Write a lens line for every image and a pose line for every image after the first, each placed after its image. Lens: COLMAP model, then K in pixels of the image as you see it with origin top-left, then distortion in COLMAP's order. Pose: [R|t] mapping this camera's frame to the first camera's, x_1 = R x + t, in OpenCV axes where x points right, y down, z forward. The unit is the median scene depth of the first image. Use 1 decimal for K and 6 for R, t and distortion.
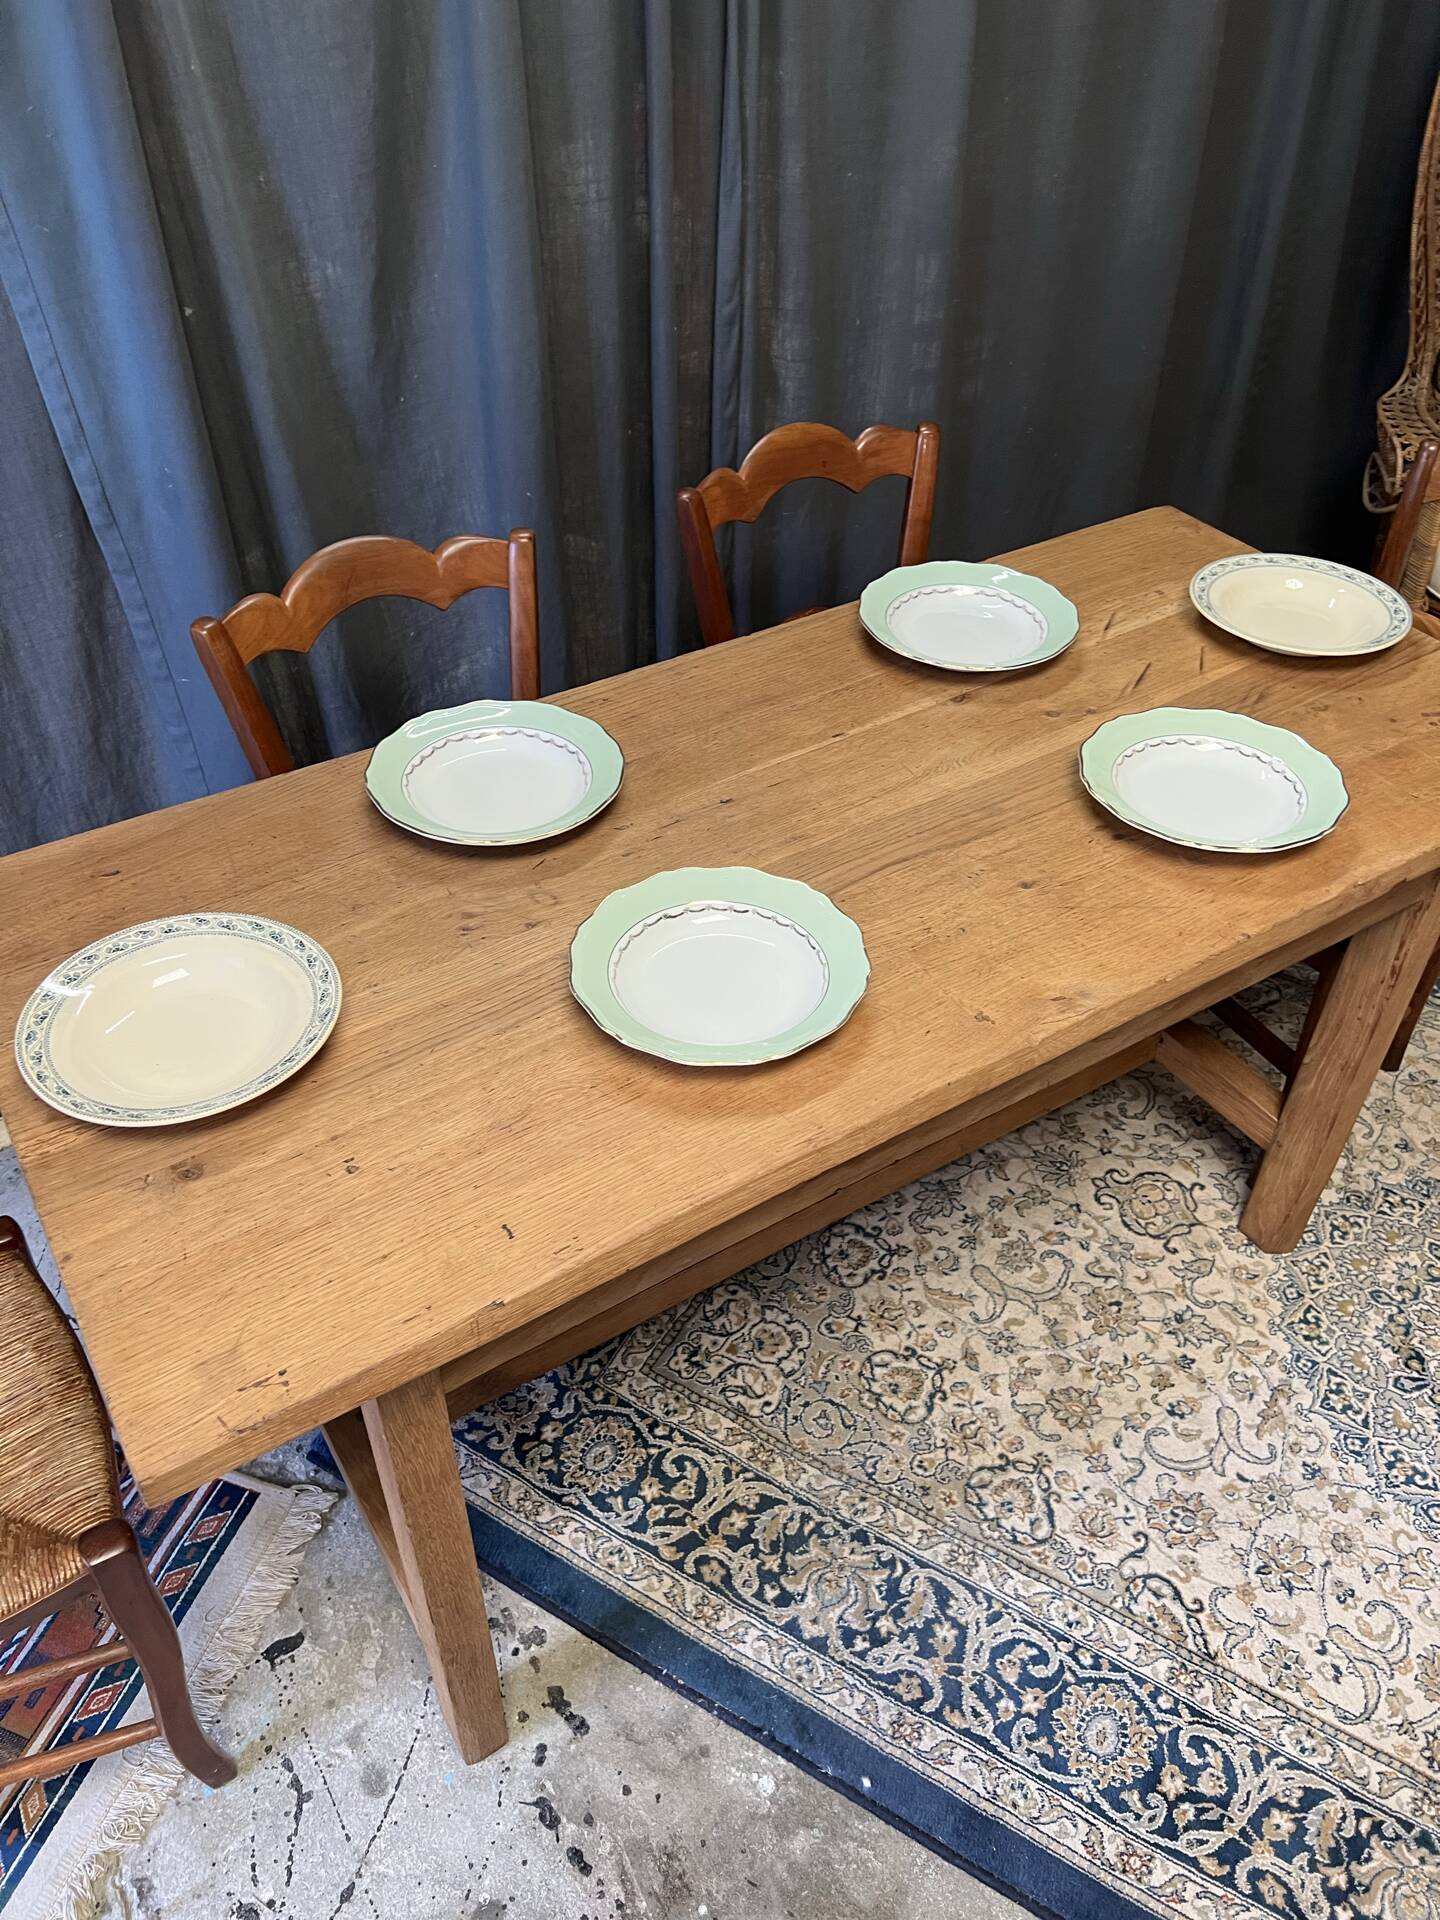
lens RADIAL K [[1453.7, 0, 712.8], [0, 1453.7, 963.4], [0, 0, 1]] dist [0.037498, -0.041428]
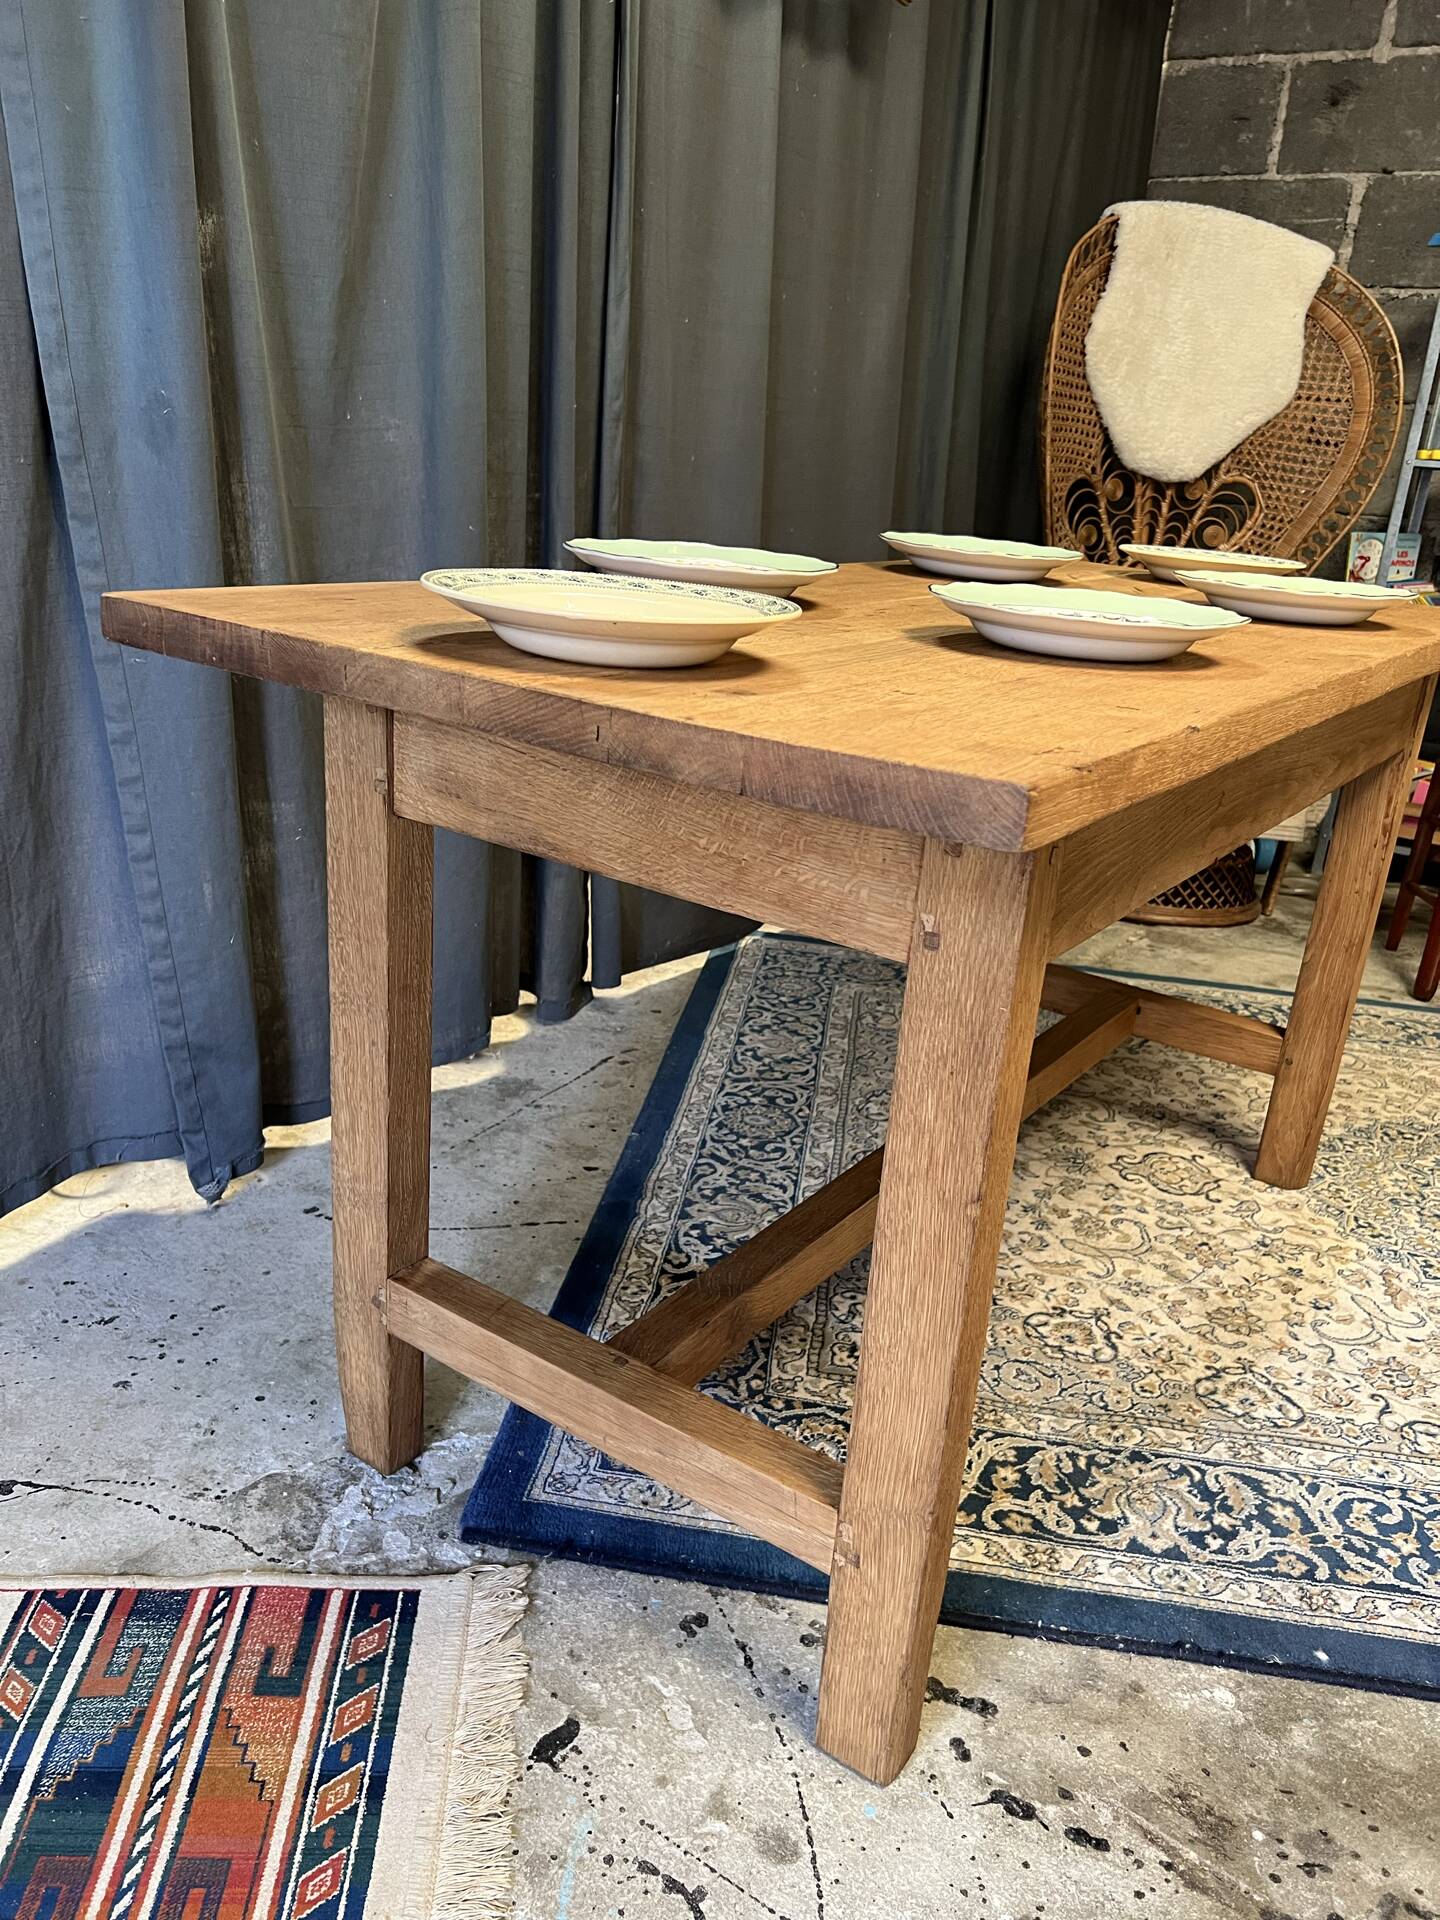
lens RADIAL K [[1453.7, 0, 732.5], [0, 1453.7, 975.7], [0, 0, 1]] dist [0.037498, -0.041428]
pose [[0.916288, -0.078294, 0.392794, -0.442794], [0.206114, 0.933056, -0.294828, 0.337241], [-0.343416, 0.351108, 0.871085, 0.232588]]
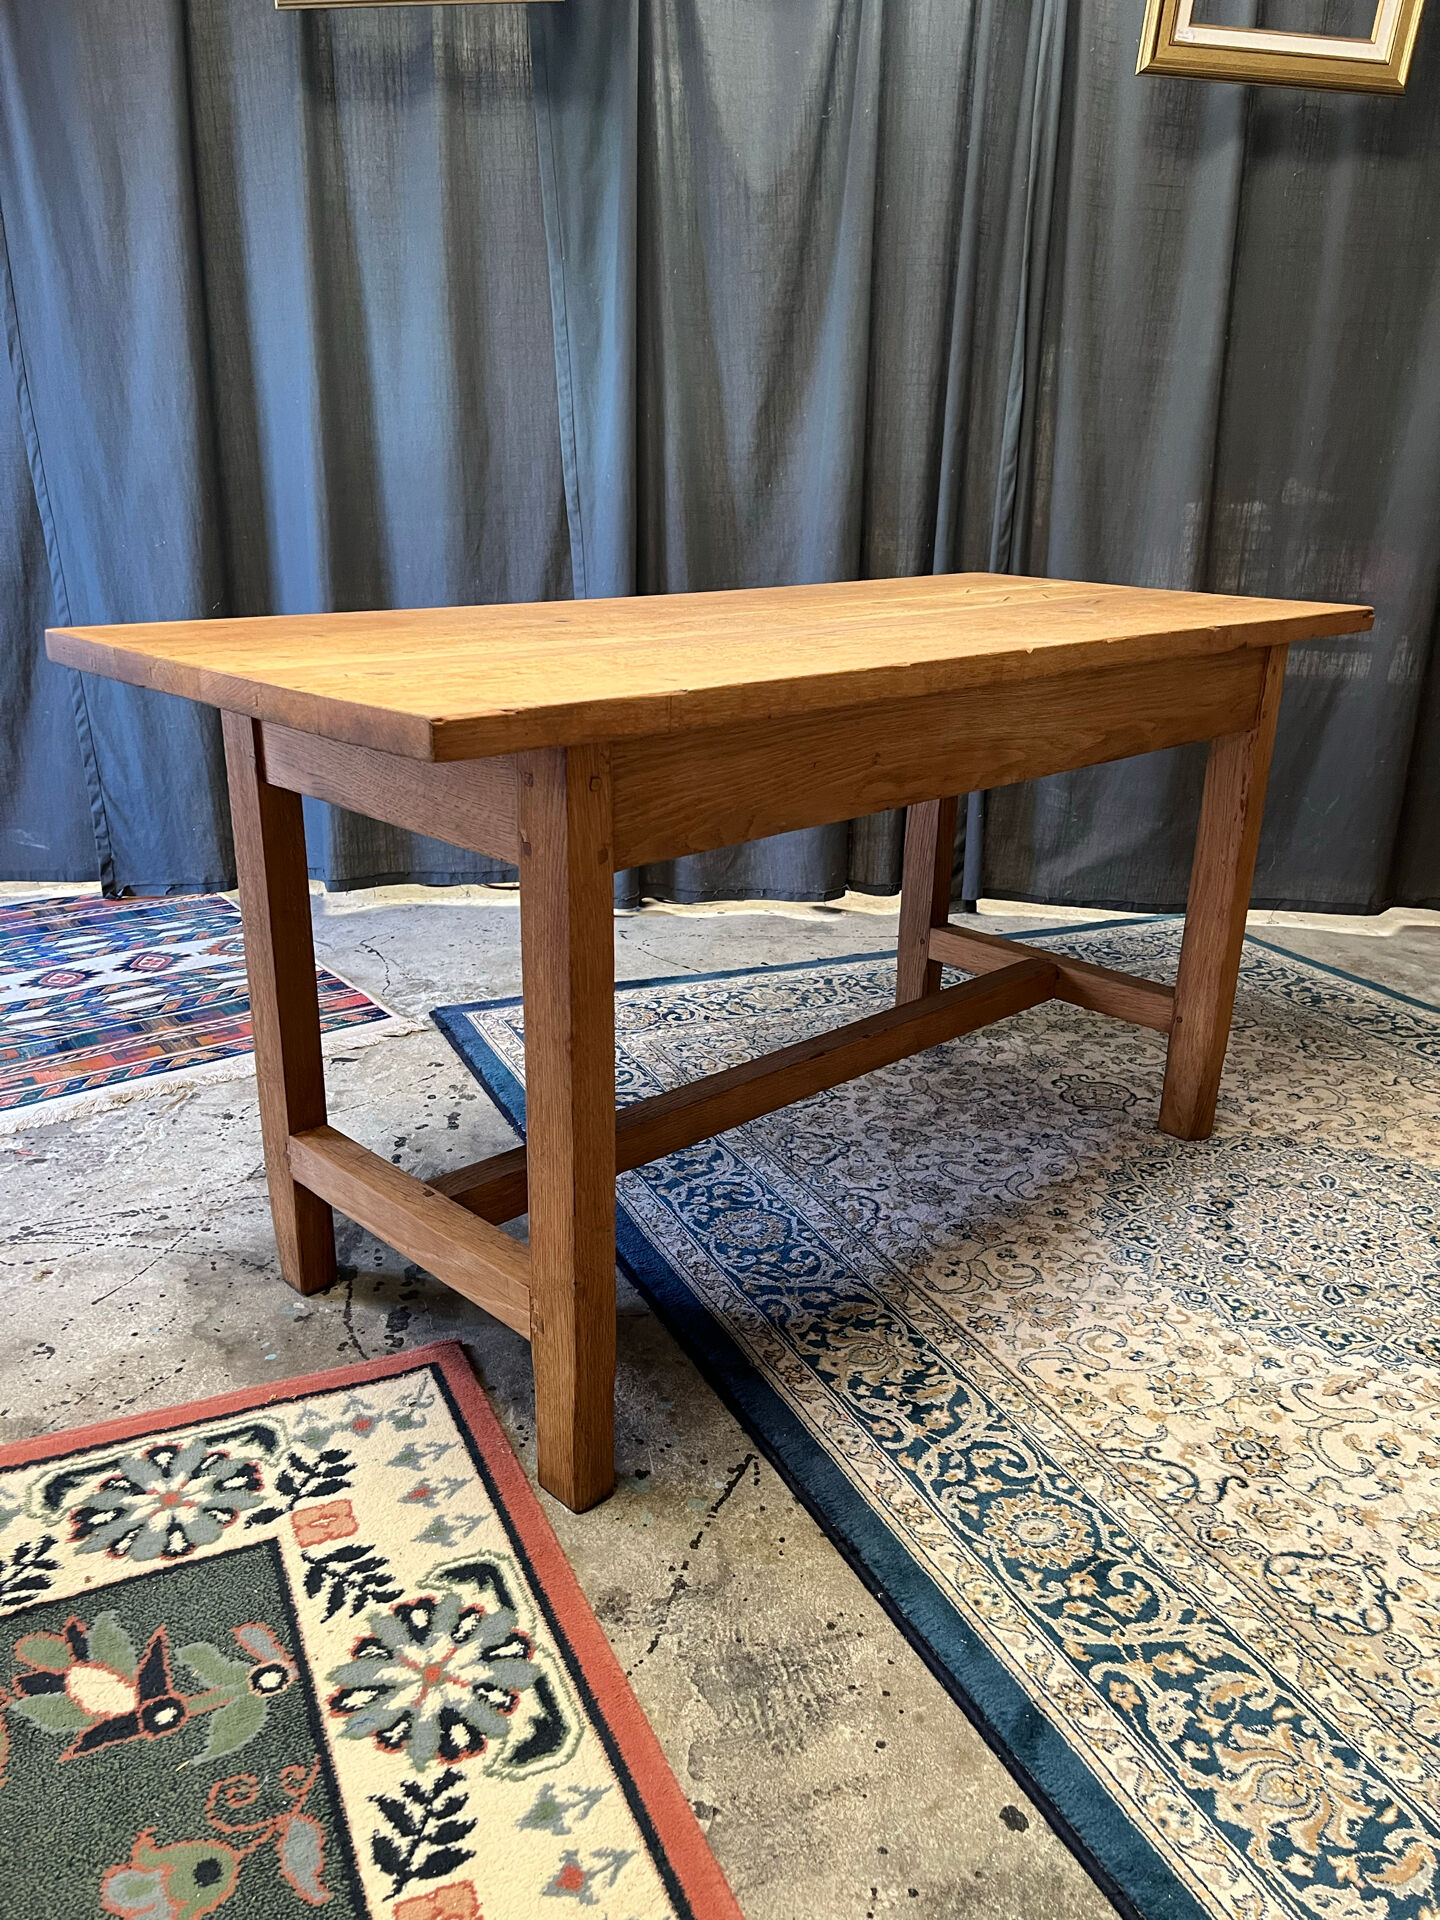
lens RADIAL K [[1453.7, 0, 717.5], [0, 1453.7, 964.3], [0, 0, 1]] dist [0.037498, -0.041428]
pose [[0.827793, 0.195025, -0.526046, 0.795629], [-0.378728, 0.886009, -0.267495, 0.616440], [0.413913, 0.420659, 0.807293, -0.120022]]
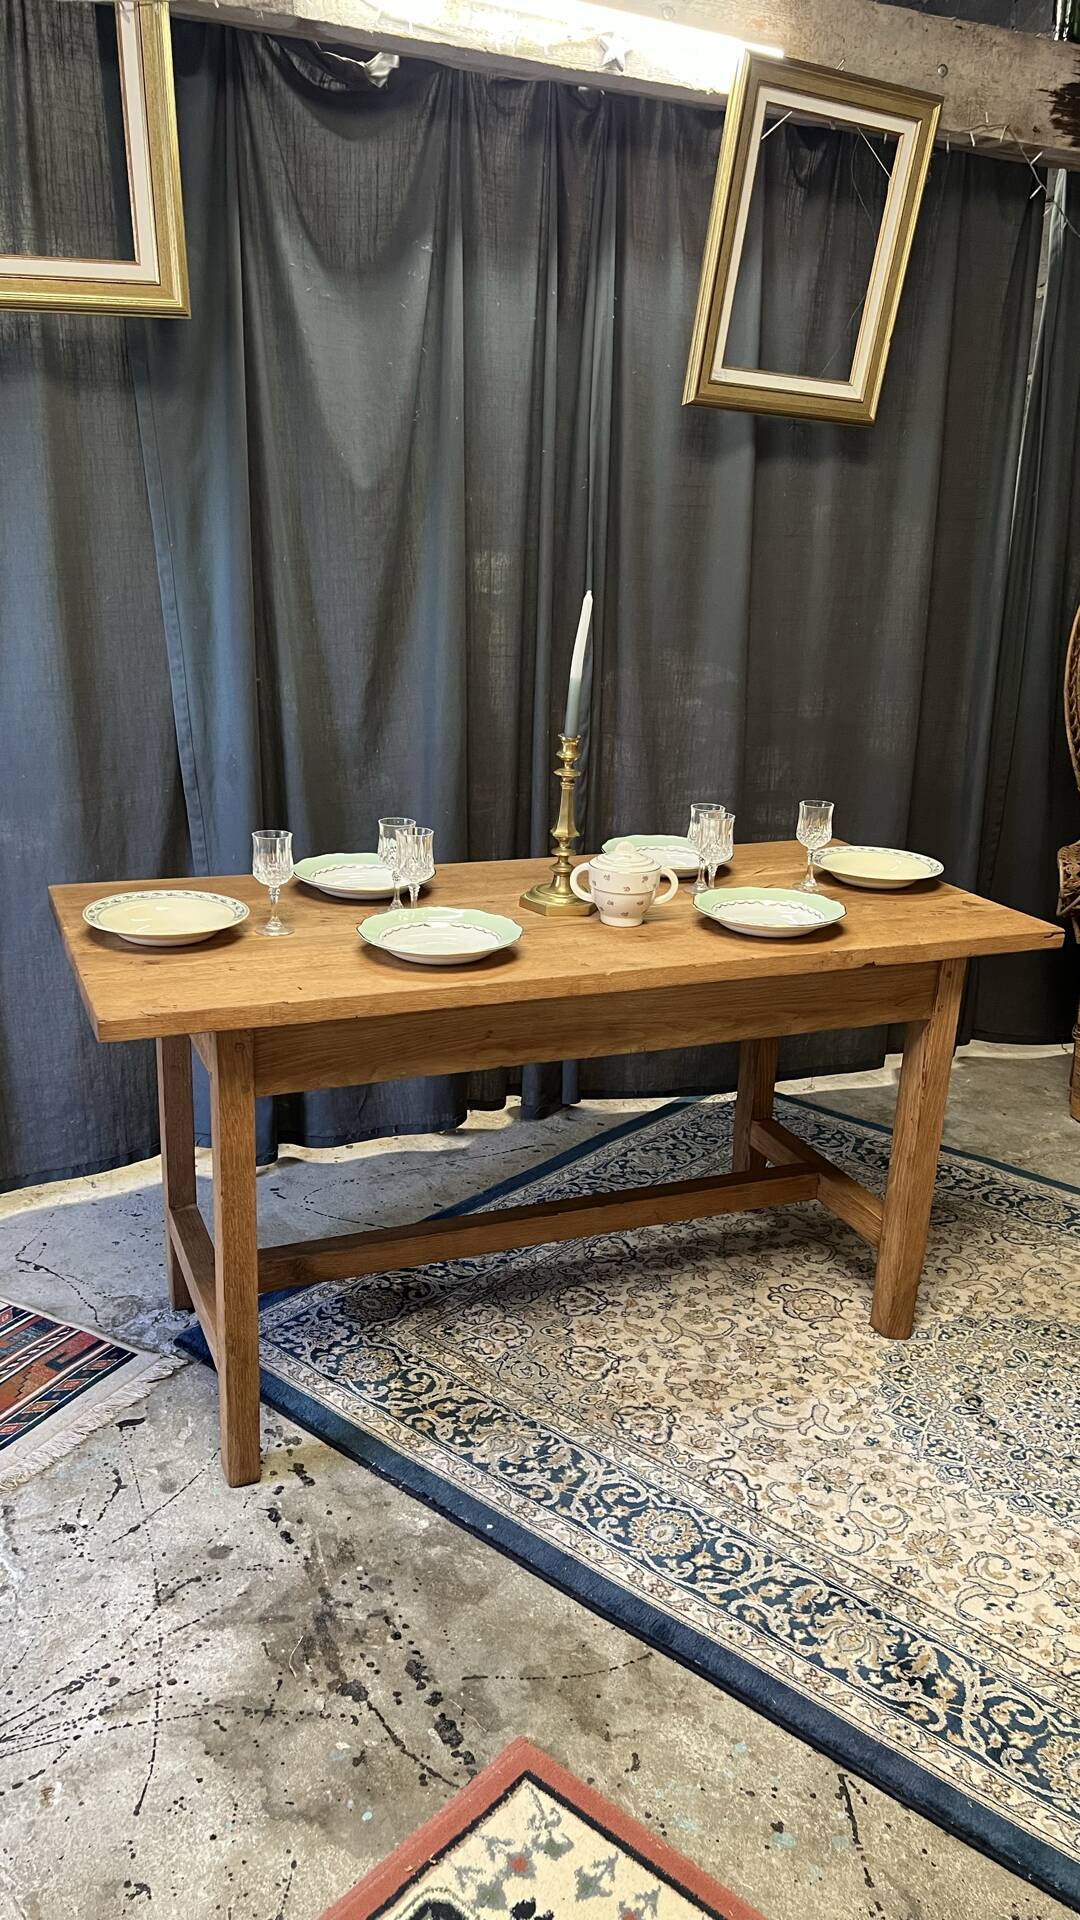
lens RADIAL K [[1456.5, 0, 535.5], [0, 1456.5, 971.7], [0, 0, 1]] dist [0.035902, -0.035004]
pose [[0.984602, 0.079520, -0.155676, 0.295611], [-0.134447, 0.913640, -0.383649, 0.542622], [0.111724, 0.398672, 0.910263, -0.472039]]
